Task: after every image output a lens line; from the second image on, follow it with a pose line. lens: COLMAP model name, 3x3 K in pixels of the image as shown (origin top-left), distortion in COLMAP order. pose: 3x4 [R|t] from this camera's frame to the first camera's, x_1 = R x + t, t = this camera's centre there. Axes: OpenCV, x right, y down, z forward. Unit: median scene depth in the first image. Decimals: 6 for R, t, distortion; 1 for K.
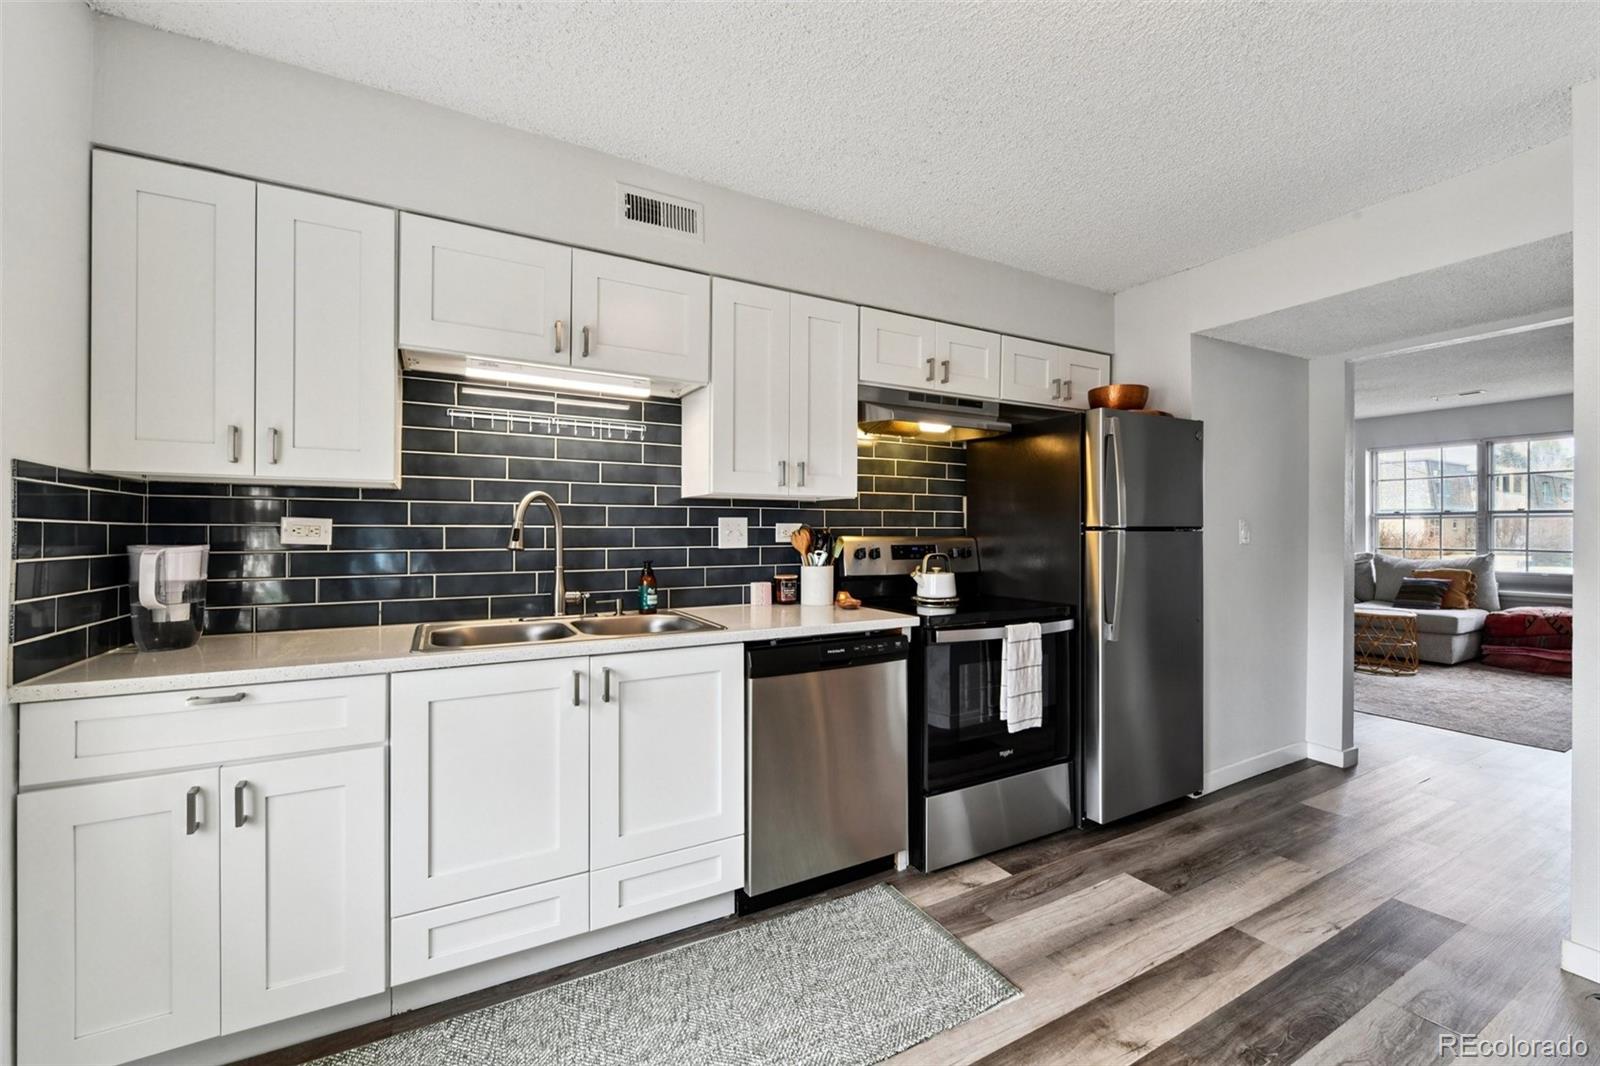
lens RADIAL K [[671.0, 0, 822.6], [0, 671.0, 529.9], [0, 0, 1]] dist [-0.001550, -0.000522]
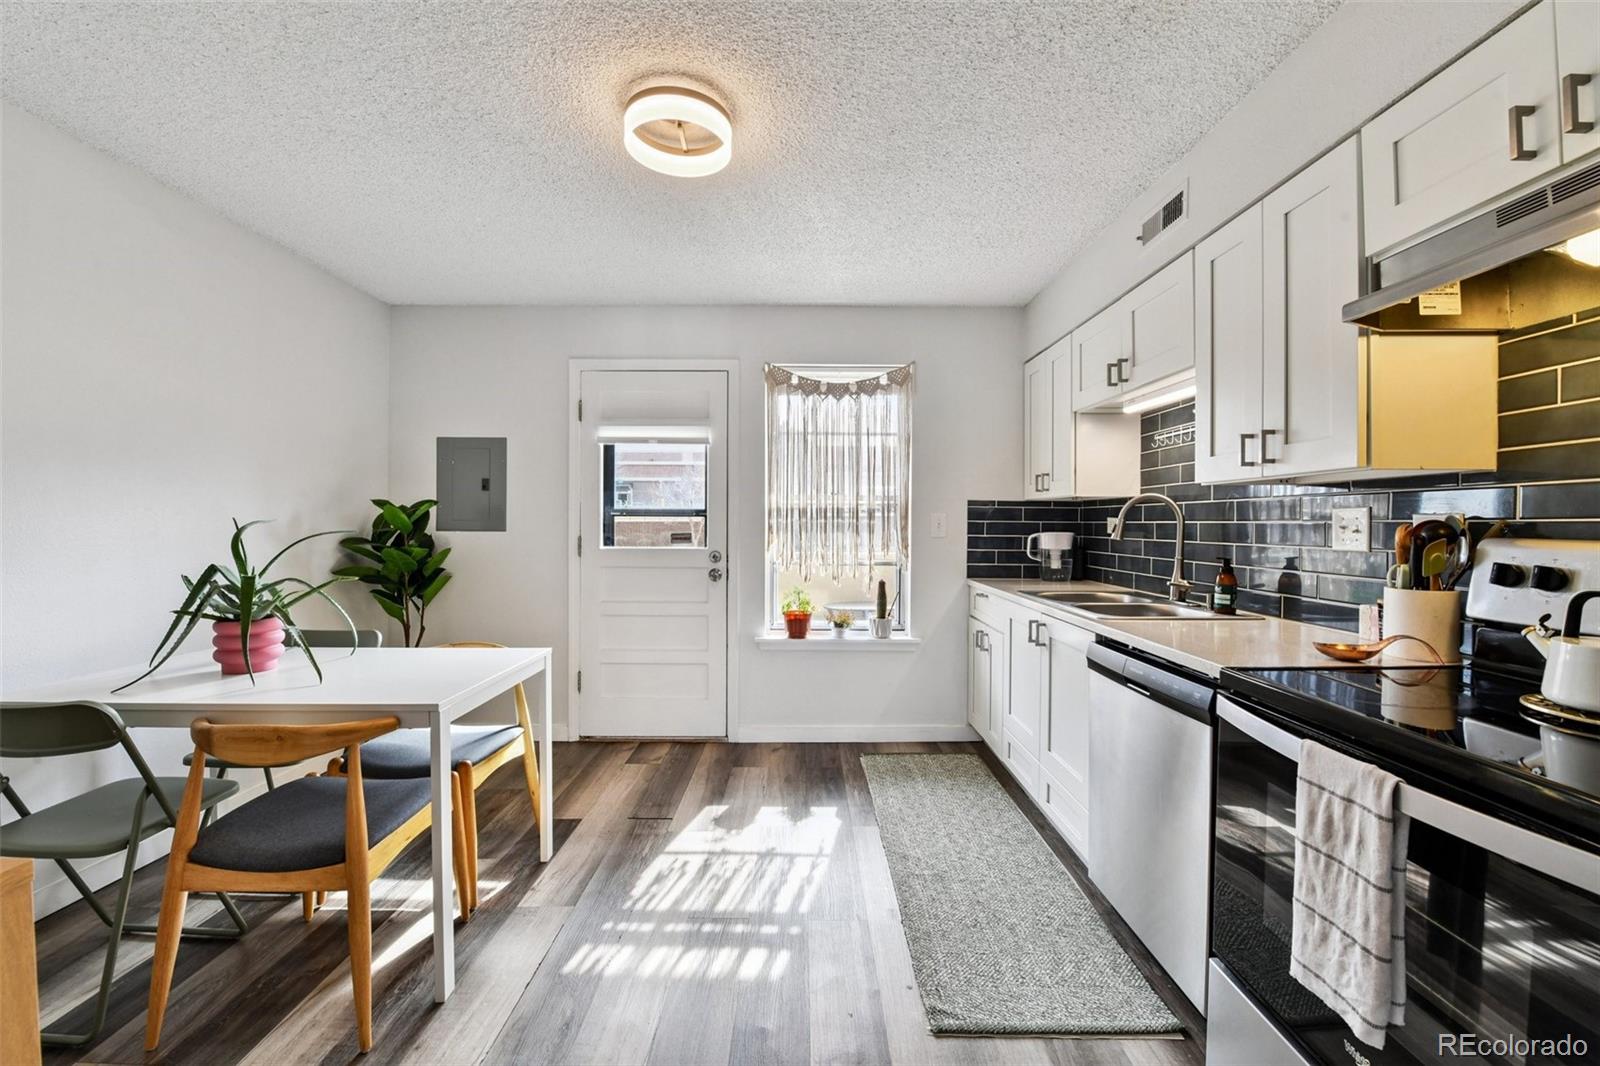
lens RADIAL K [[643.9, 0, 800.5], [0, 643.9, 525.0], [0, 0, 1]] dist [-0.002184, -0.004964]
pose [[-0.507379, -0.000440, -0.861723, 0.796373], [-0.001648, 0.999999, 0.000460, 0.000569], [0.861721, 0.001653, -0.507379, 0.909188]]
